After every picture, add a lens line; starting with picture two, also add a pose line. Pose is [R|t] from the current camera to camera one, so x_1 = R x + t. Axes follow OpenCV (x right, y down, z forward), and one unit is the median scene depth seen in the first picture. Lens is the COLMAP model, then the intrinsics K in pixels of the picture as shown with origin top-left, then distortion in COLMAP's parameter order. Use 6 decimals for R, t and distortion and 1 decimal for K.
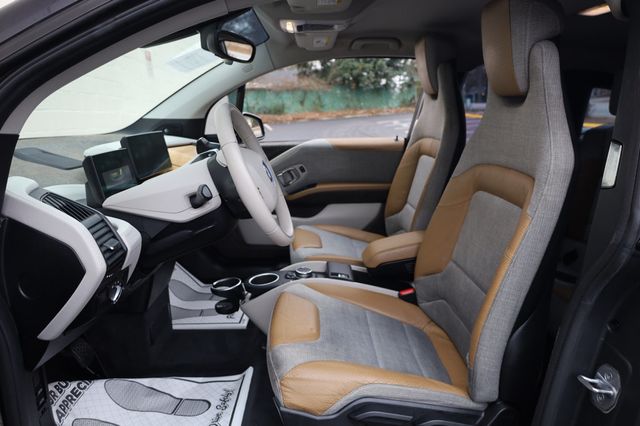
lens RADIAL K [[438.2, 0, 320.0], [0, 438.2, 213.0], [0, 0, 1]] dist [-0.005256, -0.000931]
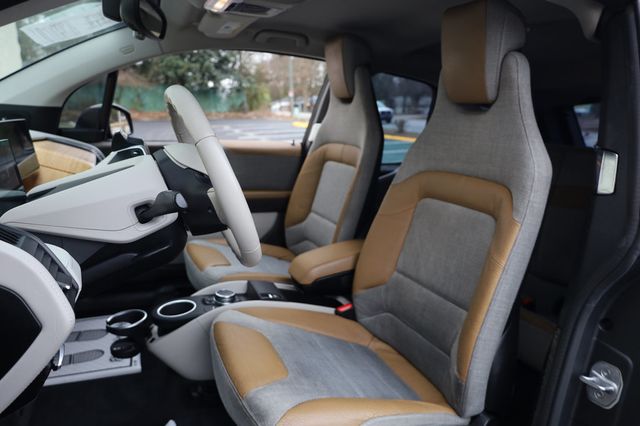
lens RADIAL K [[456.4, 0, 320.0], [0, 456.4, 213.0], [0, 0, 1]] dist [-0.002449, -0.001064]
pose [[0.929278, -0.016196, 0.369025, -0.157717], [0.023679, 0.999595, -0.015758, -0.004653], [-0.368620, 0.023382, 0.929286, 0.092656]]
